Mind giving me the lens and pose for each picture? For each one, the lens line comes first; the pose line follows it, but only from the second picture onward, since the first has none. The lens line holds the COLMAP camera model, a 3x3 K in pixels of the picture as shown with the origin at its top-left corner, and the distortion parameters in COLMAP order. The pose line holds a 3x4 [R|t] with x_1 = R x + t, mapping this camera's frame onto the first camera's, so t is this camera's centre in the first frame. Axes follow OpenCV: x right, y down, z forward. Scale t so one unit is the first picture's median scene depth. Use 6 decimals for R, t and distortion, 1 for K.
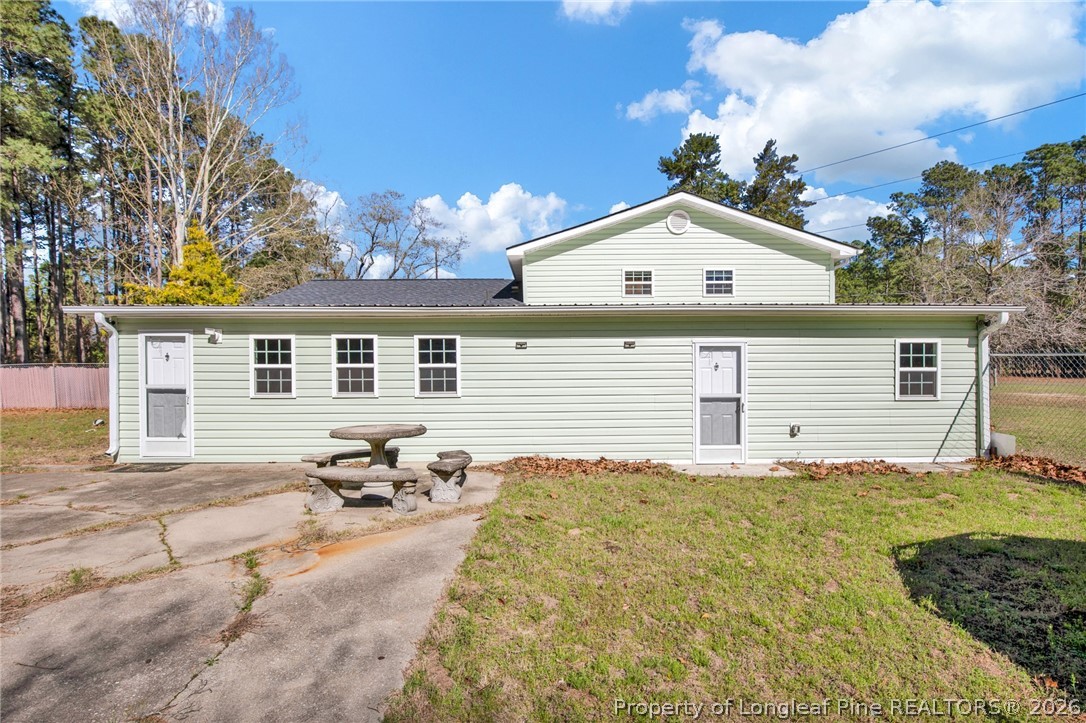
lens RADIAL K [[500.2, 0, 543.0], [0, 500.2, 361.5], [0, 0, 1]] dist [-0.011611, -0.000006]
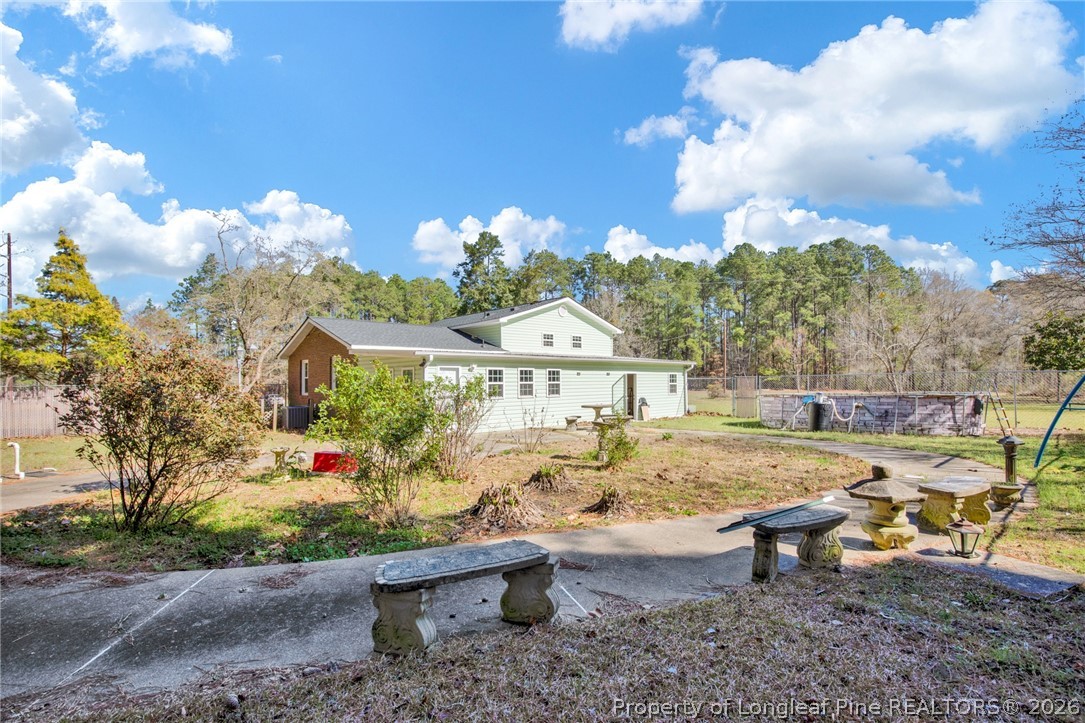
lens RADIAL K [[499.8, 0, 542.5], [0, 499.8, 361.5], [0, 0, 1]] dist [-0.011611, -0.000006]
pose [[0.750856, 0.025546, 0.659972, -1.727715], [0.003145, 0.999102, -0.042251, 0.009178], [-0.660458, 0.033800, 0.750101, -0.676010]]
